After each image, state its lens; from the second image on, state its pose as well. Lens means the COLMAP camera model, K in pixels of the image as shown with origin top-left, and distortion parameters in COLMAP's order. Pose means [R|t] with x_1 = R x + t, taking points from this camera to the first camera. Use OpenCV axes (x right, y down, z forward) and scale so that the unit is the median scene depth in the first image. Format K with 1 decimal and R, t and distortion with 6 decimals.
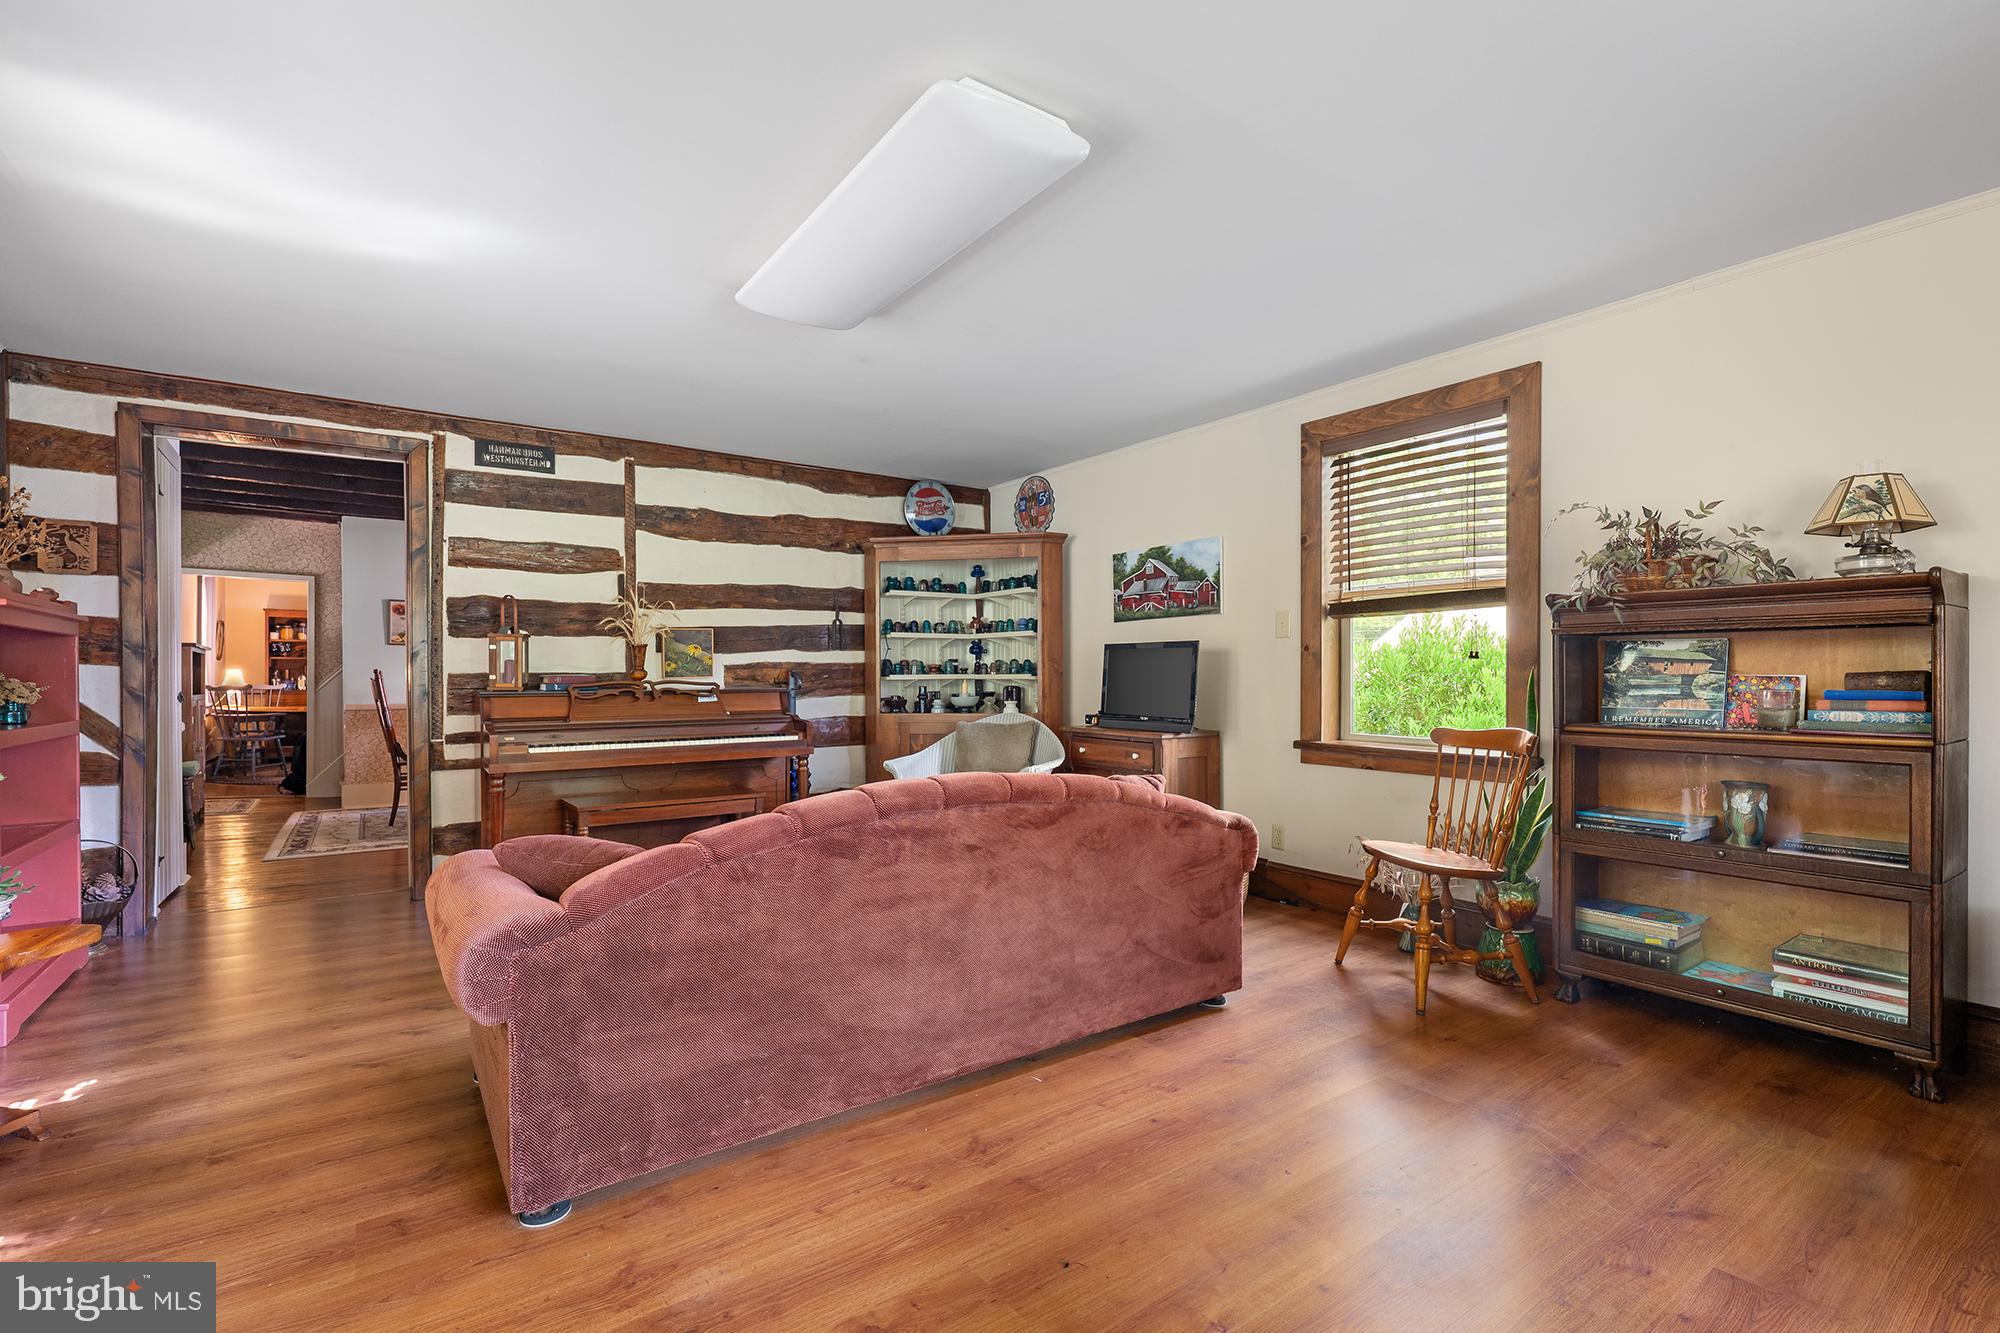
lens RADIAL K [[909.2, 0, 996.4], [0, 909.2, 681.2], [0, 0, 1]] dist [-0.000929, -0.000516]
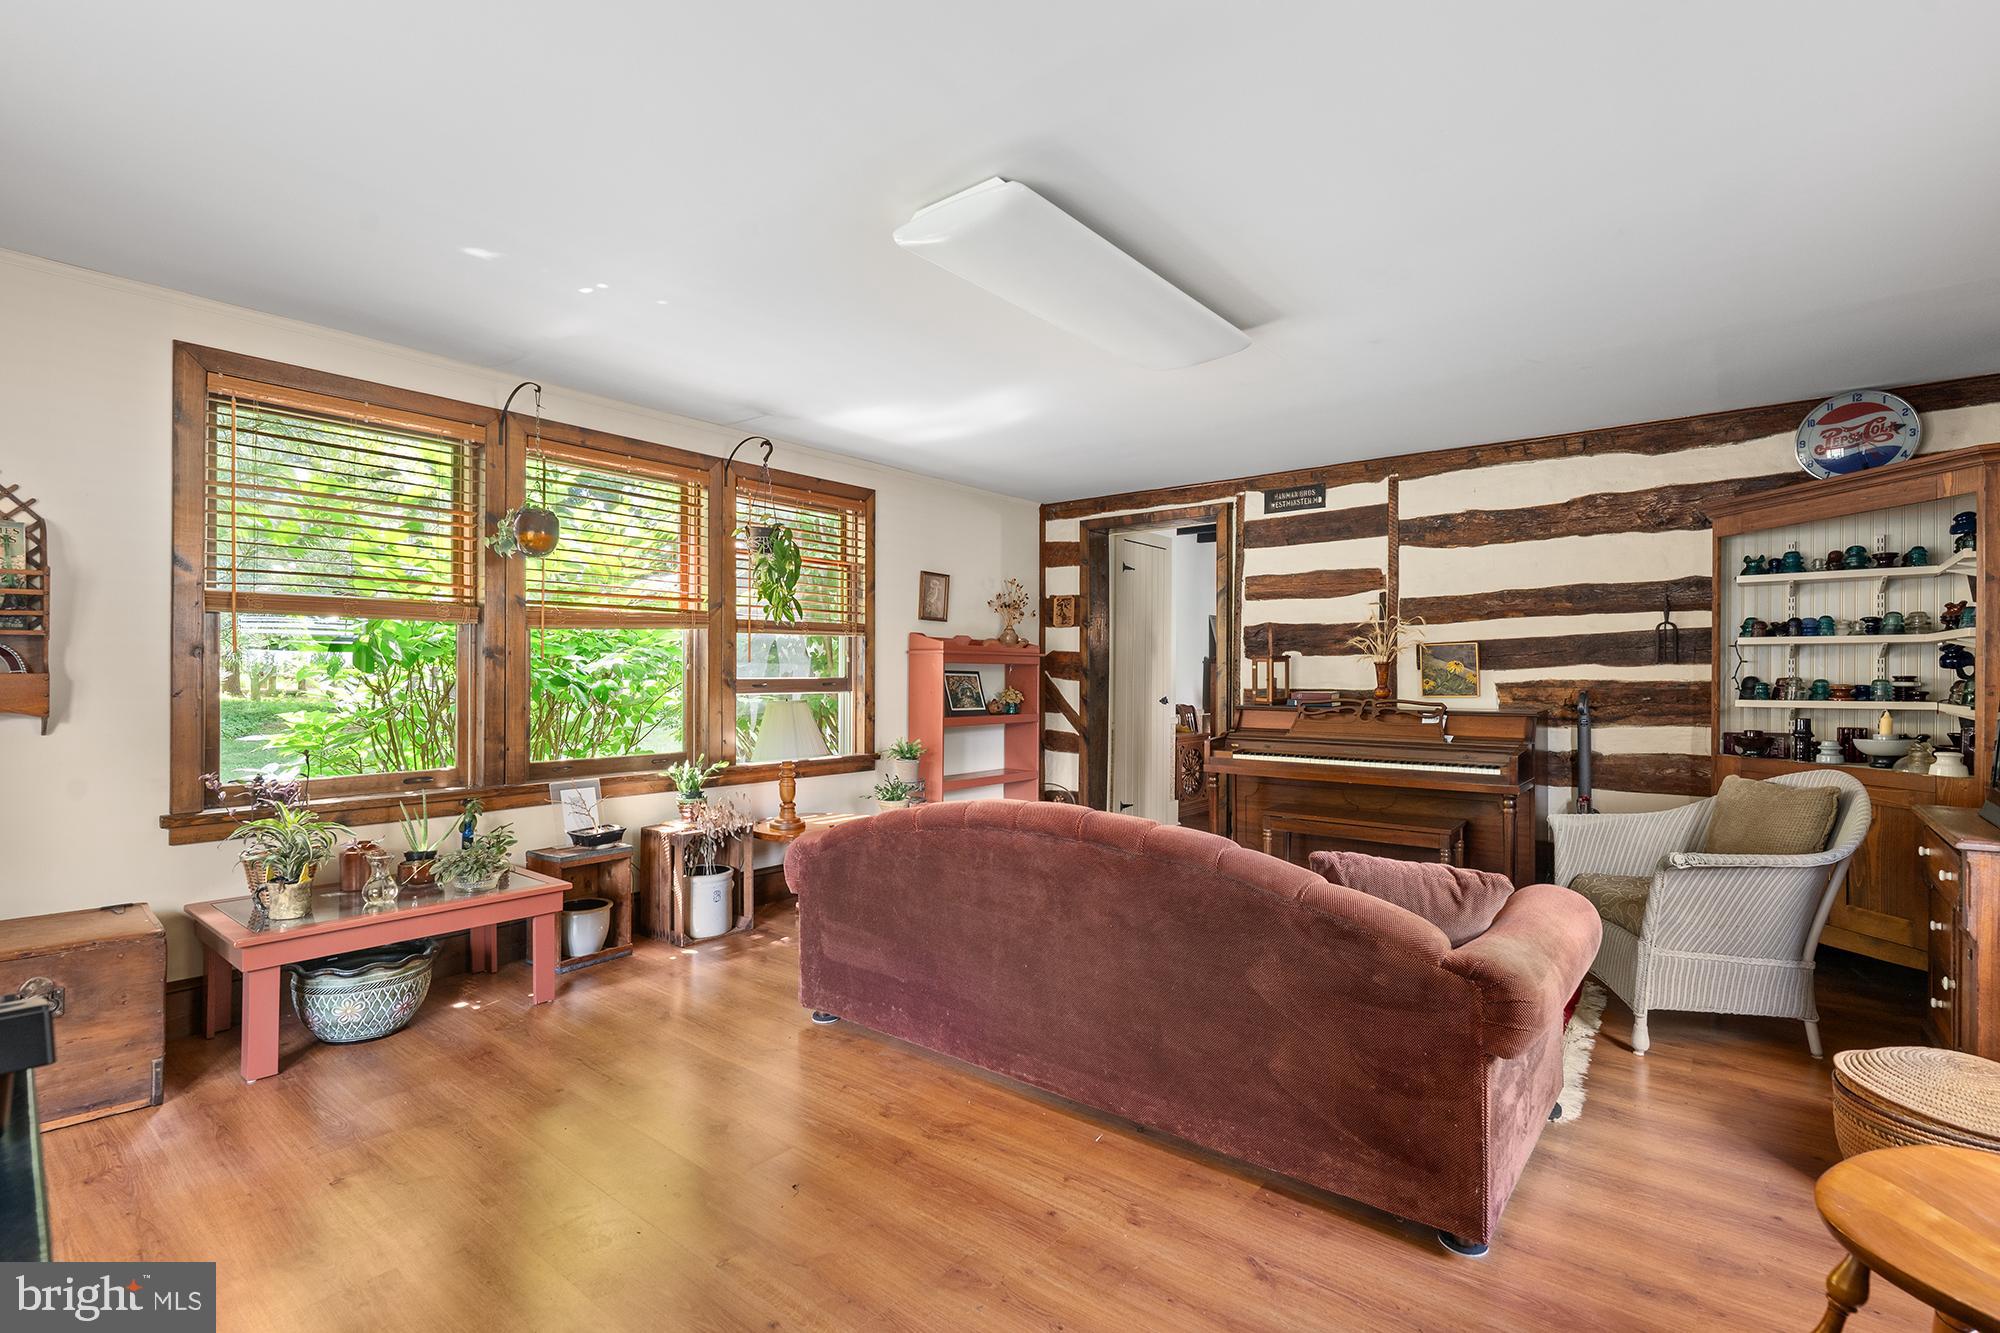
lens RADIAL K [[931.7, 0, 1000.6], [0, 931.7, 675.4], [0, 0, 1]] dist [0.003180, 0.000755]
pose [[0.266703, 0.006173, -0.963759, 0.466944], [-0.012501, 0.999918, 0.002945, -0.023000], [0.963698, 0.011262, 0.266758, 0.311646]]
